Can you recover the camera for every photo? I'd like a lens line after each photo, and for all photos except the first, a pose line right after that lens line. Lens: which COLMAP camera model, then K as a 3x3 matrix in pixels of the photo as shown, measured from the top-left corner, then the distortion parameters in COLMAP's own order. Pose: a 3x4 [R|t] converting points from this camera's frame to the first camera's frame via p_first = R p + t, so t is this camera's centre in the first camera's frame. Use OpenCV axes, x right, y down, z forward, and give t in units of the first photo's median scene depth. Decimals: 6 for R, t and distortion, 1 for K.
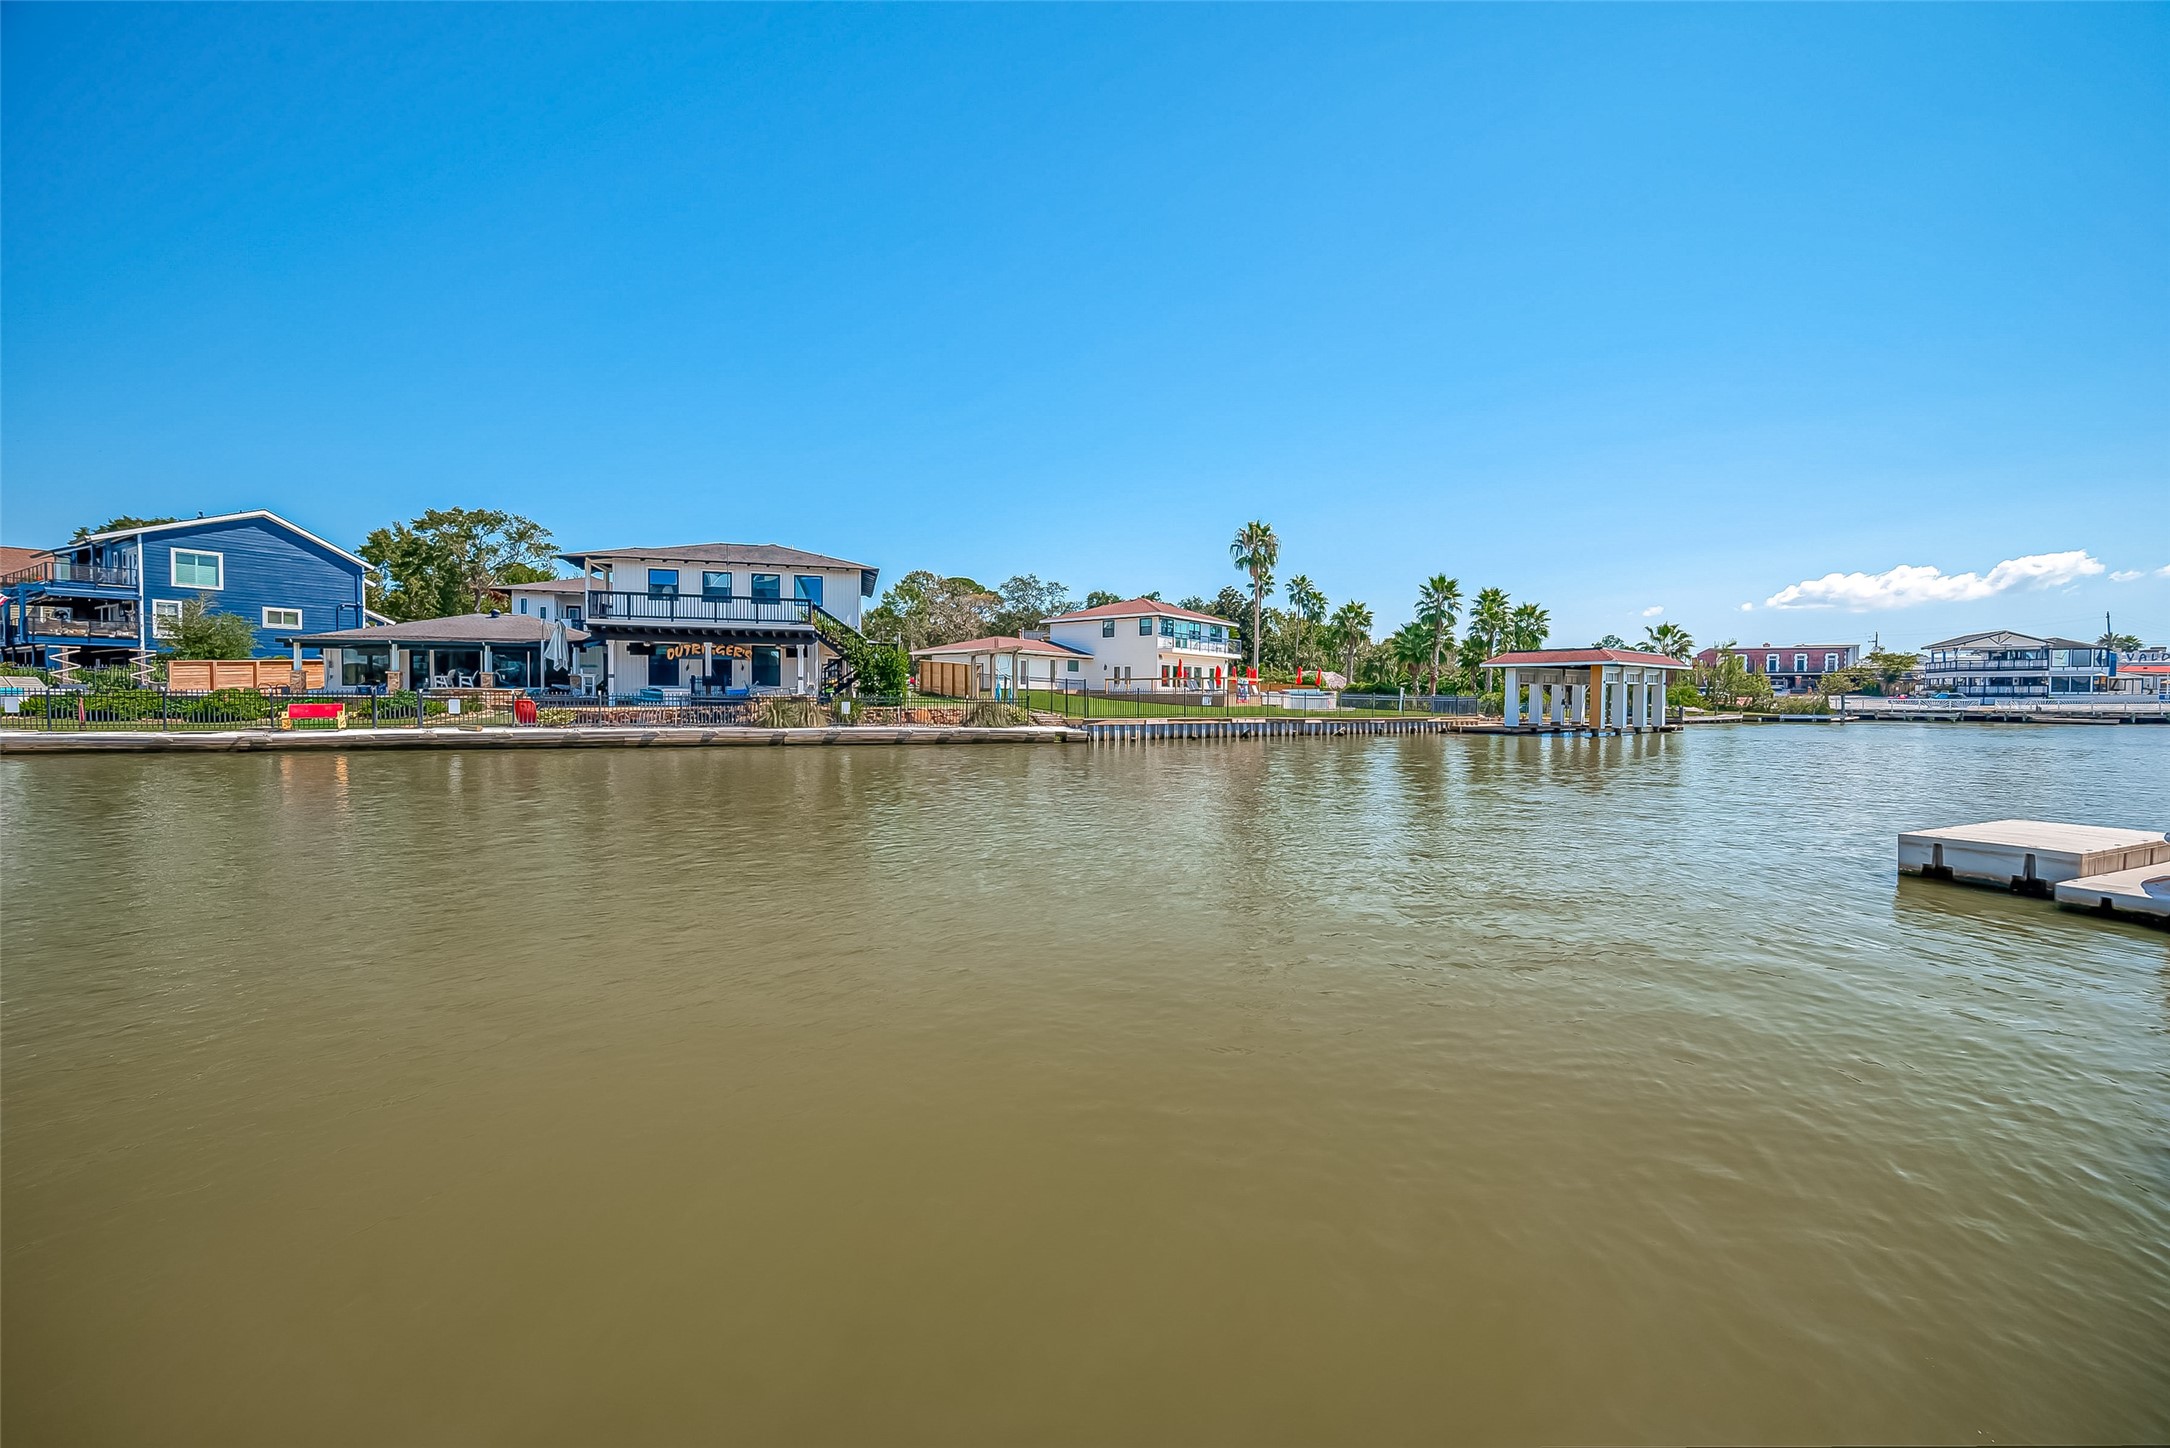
lens RADIAL K [[855.1, 0, 1087.0], [0, 855.1, 719.7], [0, 0, 1]] dist [-0.000042, -0.000004]
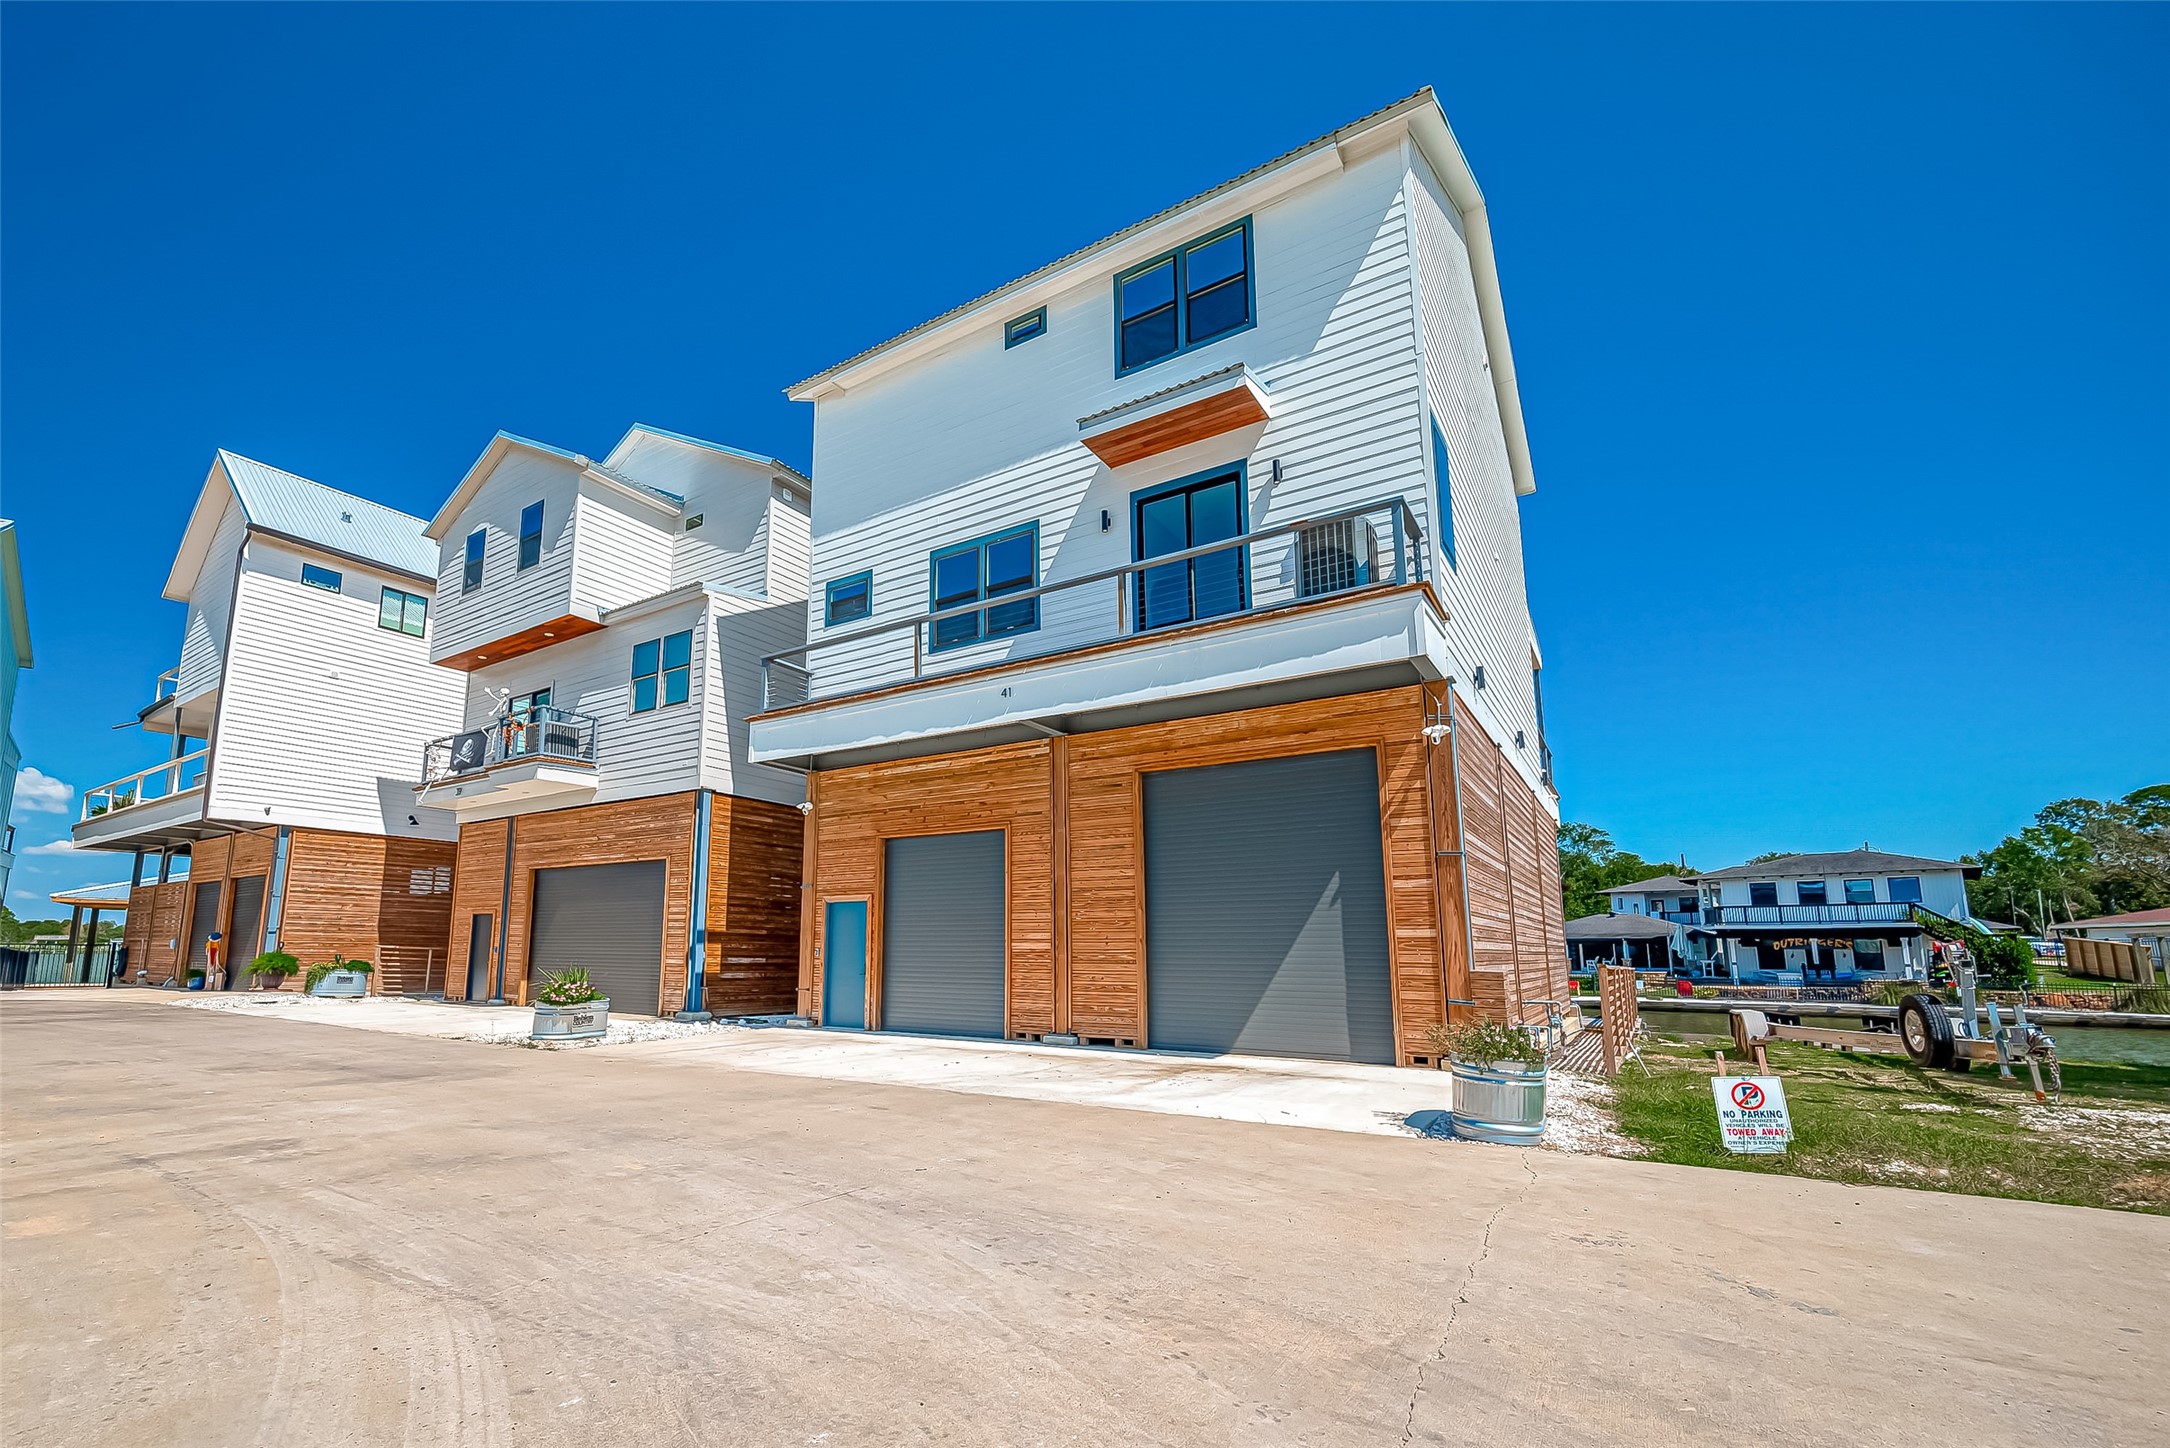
lens RADIAL K [[936.6, 0, 980.0], [0, 936.6, 804.6], [0, 0, 1]] dist [-0.000737, -0.000027]
pose [[0.473792, -0.141763, -0.869152, 0.232614], [-0.022013, 0.984743, -0.172616, -0.013696], [0.880362, 0.100917, 0.463442, -0.812035]]
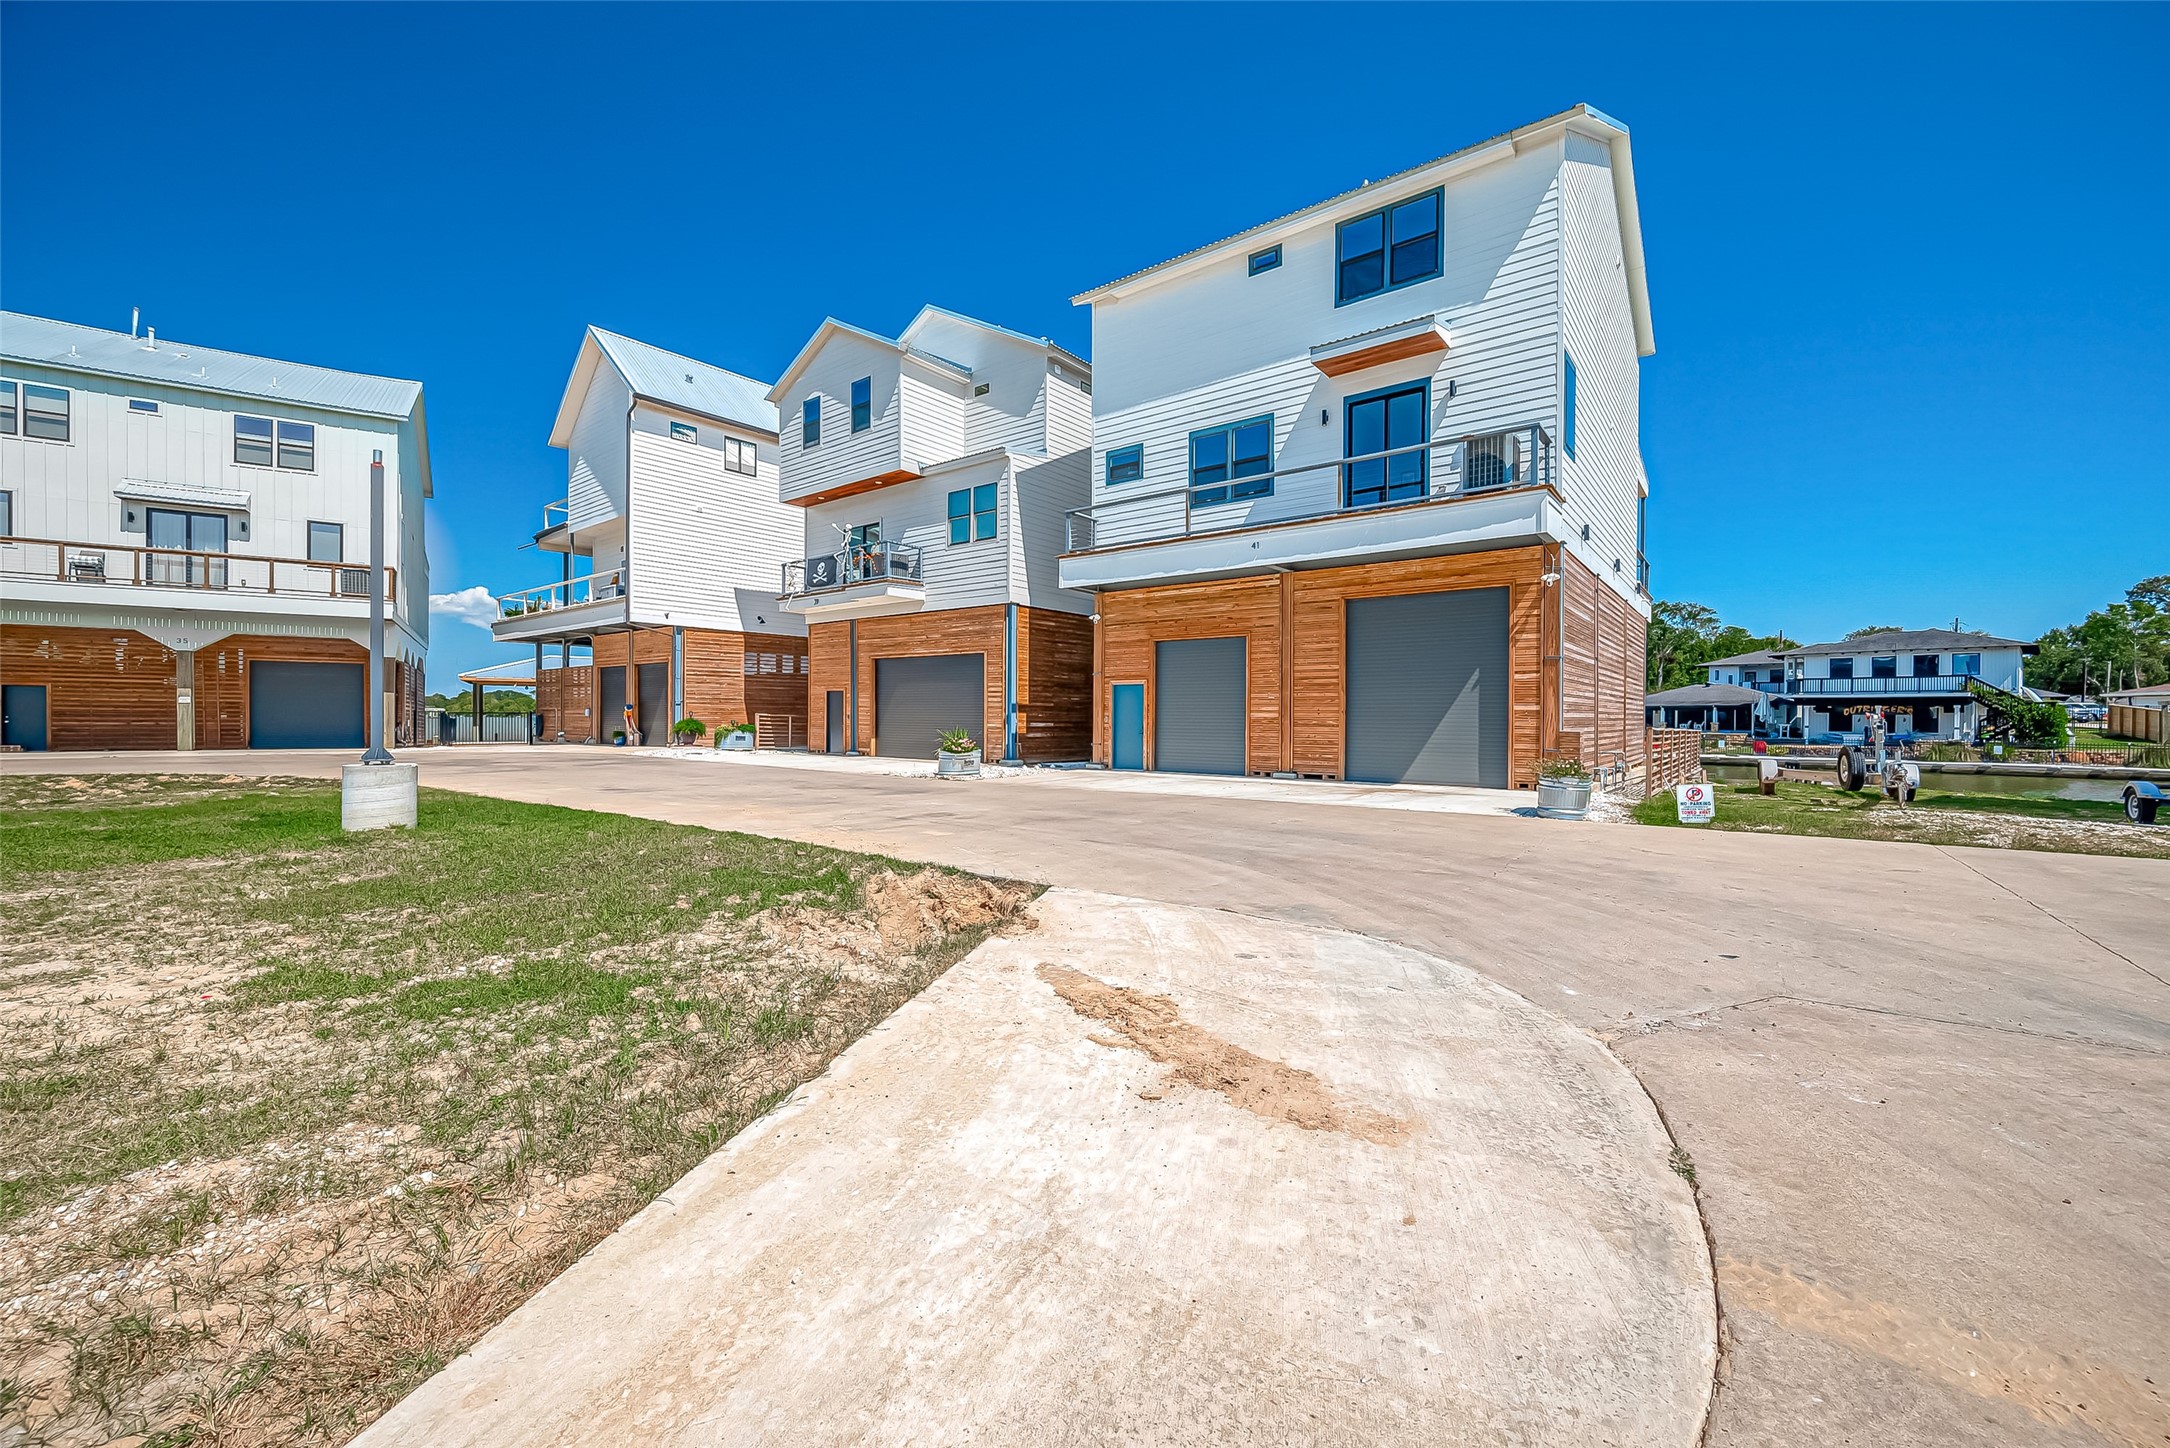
lens RADIAL K [[845.0, 0, 1091.5], [0, 845.0, 722.8], [0, 0, 1]] dist [-0.001025, -0.000065]
pose [[0.429405, 0.001520, -0.903111, 0.322509], [-0.022340, 0.999710, -0.008939, -0.011646], [0.902836, 0.024014, 0.429315, -0.926625]]
